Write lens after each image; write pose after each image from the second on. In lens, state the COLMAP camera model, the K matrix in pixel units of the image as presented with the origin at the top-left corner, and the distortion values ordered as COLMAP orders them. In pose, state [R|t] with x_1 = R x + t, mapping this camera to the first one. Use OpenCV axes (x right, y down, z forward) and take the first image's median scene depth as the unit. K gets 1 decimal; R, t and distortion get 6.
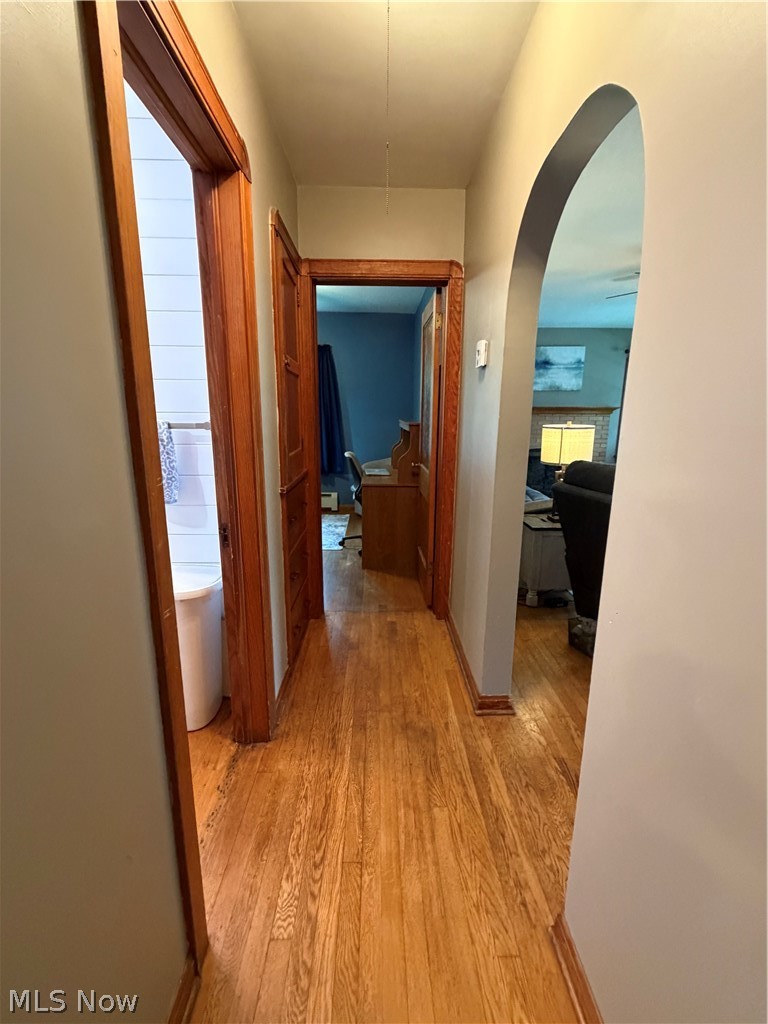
lens RADIAL K [[452.7, 0, 384.7], [0, 452.7, 509.4], [0, 0, 1]] dist [-0.001119, -0.000050]
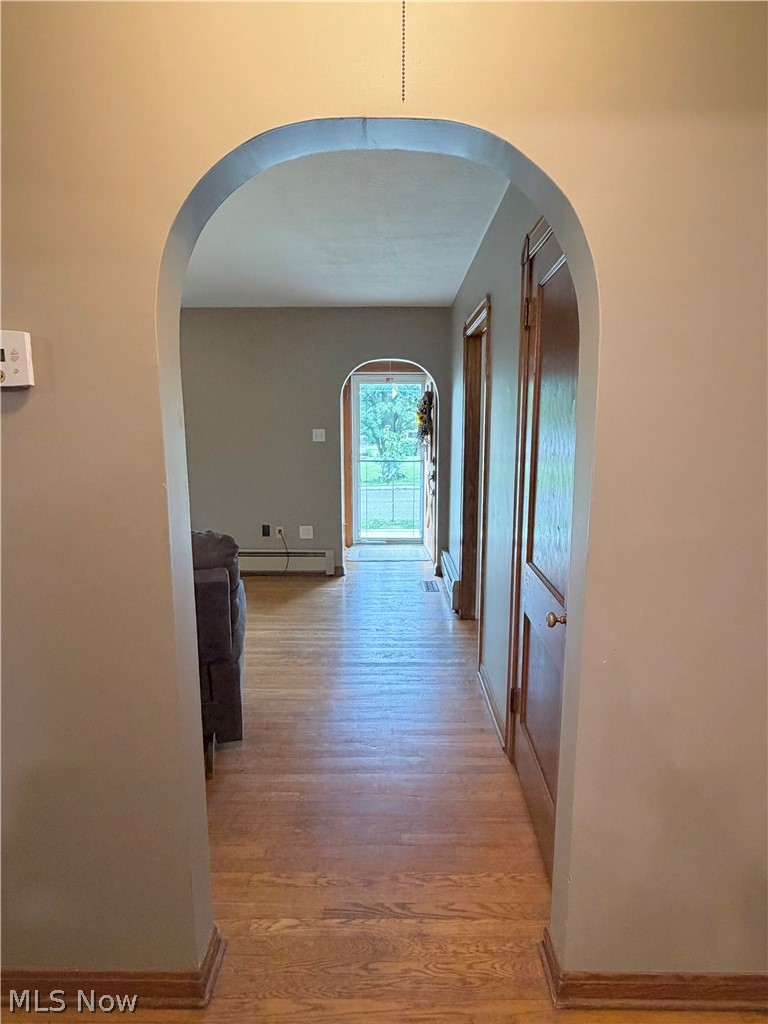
lens RADIAL K [[542.0, 0, 385.1], [0, 542.0, 511.3], [0, 0, 1]] dist [0.000130, 0.000050]
pose [[0.035812, -0.161884, 0.986160, -0.450314], [0.212804, 0.965396, 0.150748, -0.245669], [-0.976438, 0.204460, 0.069022, 0.784342]]
